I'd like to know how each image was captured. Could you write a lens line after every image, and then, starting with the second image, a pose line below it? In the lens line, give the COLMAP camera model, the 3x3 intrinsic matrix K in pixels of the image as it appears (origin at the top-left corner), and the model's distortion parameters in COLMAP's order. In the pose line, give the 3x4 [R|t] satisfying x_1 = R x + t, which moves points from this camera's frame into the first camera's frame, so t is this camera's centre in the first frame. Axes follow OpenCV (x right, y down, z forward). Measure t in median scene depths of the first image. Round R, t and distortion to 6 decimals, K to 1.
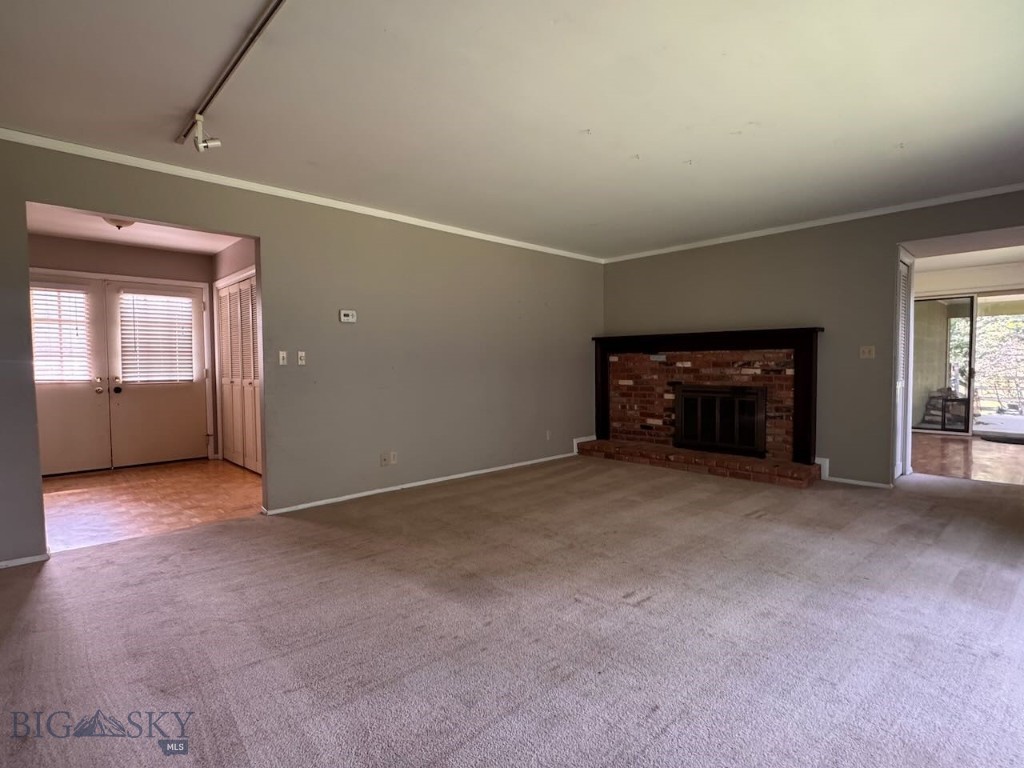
lens RADIAL K [[516.4, 0, 512.9], [0, 516.4, 386.7], [0, 0, 1]] dist [-0.001193, -0.000309]
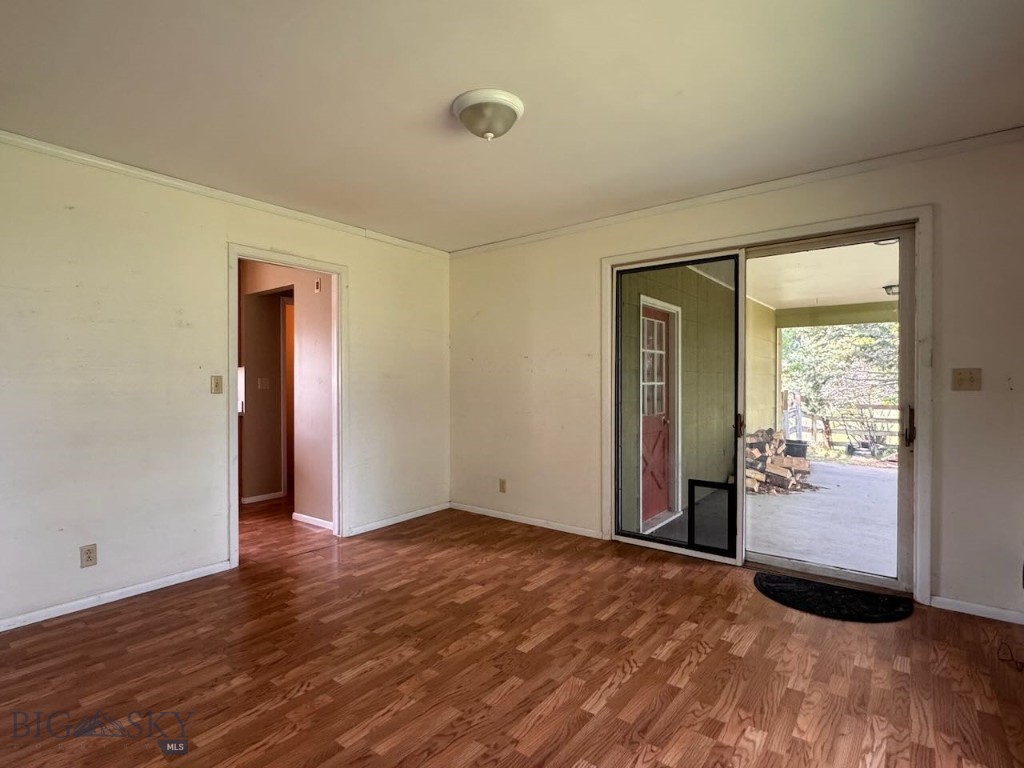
lens RADIAL K [[516.4, 0, 507.9], [0, 516.4, 385.6], [0, 0, 1]] dist [-0.001193, -0.000309]
pose [[0.989599, 0.006677, 0.143695, 0.347412], [-0.001330, 0.999304, -0.037270, -0.024077], [-0.143844, 0.036692, 0.988920, 0.323094]]
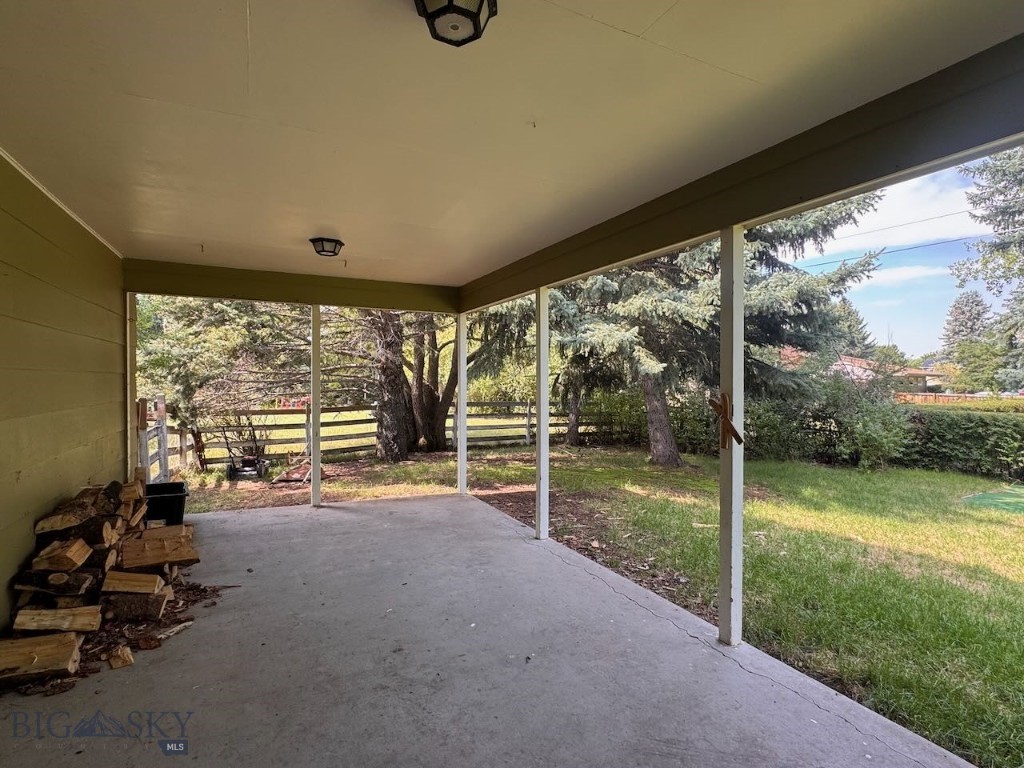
lens RADIAL K [[516.4, 0, 511.6], [0, 516.4, 387.6], [0, 0, 1]] dist [-0.001193, -0.000309]
pose [[0.299119, -0.001892, 0.954214, 0.512225], [0.036201, 0.999301, -0.009367, -0.039376], [-0.953529, 0.037346, 0.298979, 0.553301]]
